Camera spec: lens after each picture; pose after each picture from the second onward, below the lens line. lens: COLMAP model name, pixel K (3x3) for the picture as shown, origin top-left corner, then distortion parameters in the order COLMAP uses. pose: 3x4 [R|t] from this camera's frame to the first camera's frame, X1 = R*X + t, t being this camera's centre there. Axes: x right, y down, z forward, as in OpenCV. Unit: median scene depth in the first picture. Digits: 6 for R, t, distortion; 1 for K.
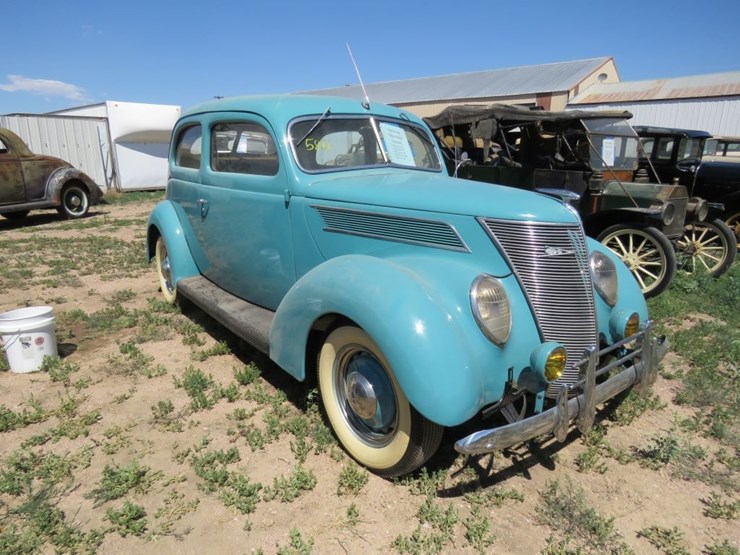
lens RADIAL K [[473.8, 0, 364.4], [0, 473.8, 278.0], [0, 0, 1]] dist [-0.004231, -0.003261]
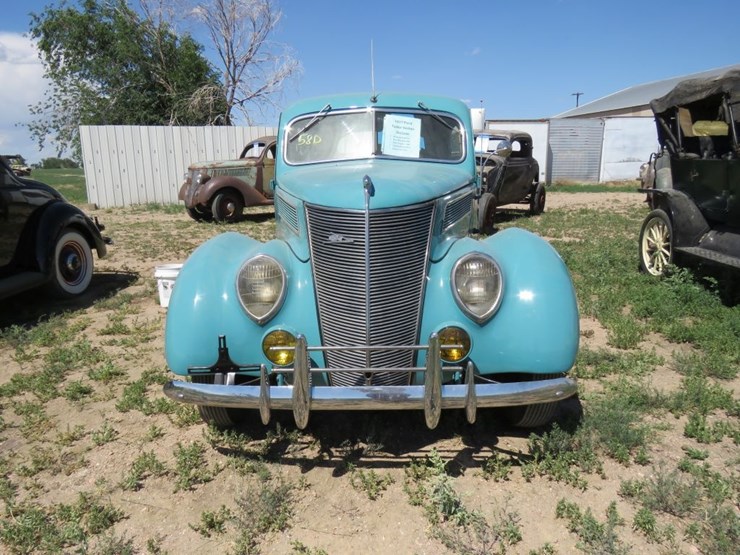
lens RADIAL K [[511.8, 0, 370.0], [0, 511.8, 277.5], [0, 0, 1]] dist [-0.000298, -0.000595]
pose [[0.779479, 0.121979, -0.614438, 0.807584], [-0.136744, 0.990336, 0.023129, -0.010904], [0.611321, 0.065992, 0.788626, 0.176322]]
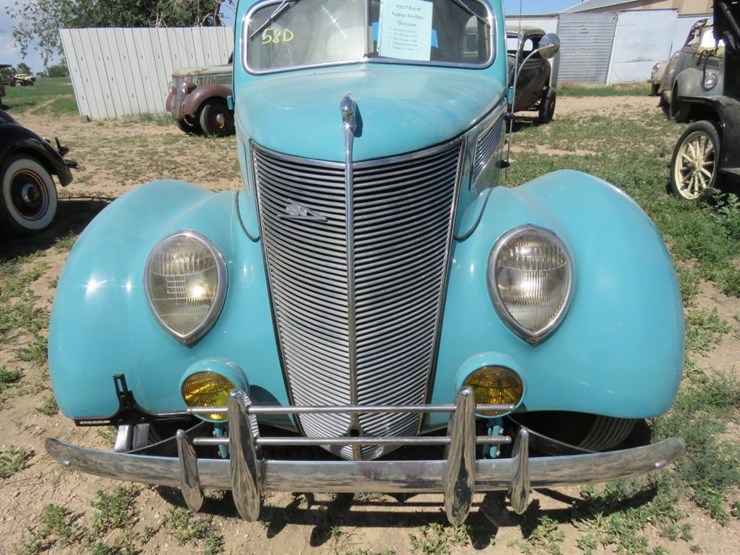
lens RADIAL K [[473.0, 0, 368.4], [0, 473.0, 279.2], [0, 0, 1]] dist [-0.006590, -0.000581]
pose [[0.777300, 0.235832, -0.583257, 0.596327], [-0.124894, 0.966475, 0.224337, -0.086762], [0.616609, -0.101532, 0.780695, 0.452119]]
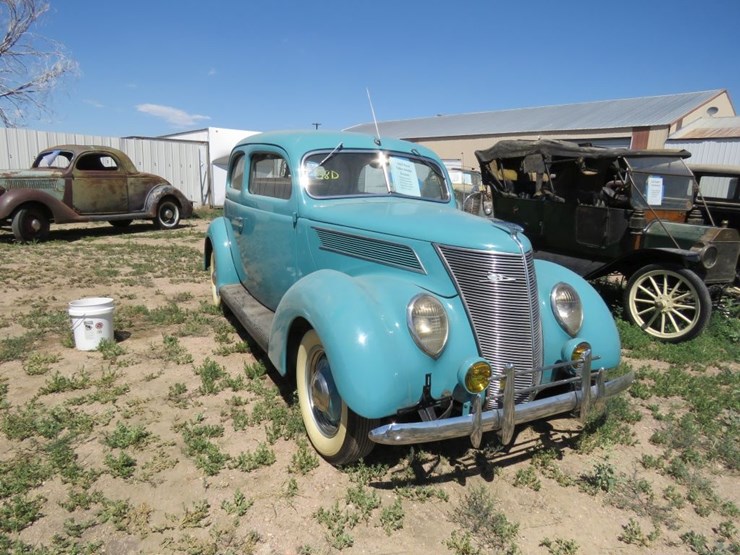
lens RADIAL K [[473.0, 0, 368.4], [0, 473.0, 279.2], [0, 0, 1]] dist [-0.006590, -0.000581]
pose [[0.983301, 0.071950, -0.167158, 0.216479], [-0.080375, 0.995785, -0.044185, 0.014181], [0.163274, 0.056883, 0.984940, -0.102576]]
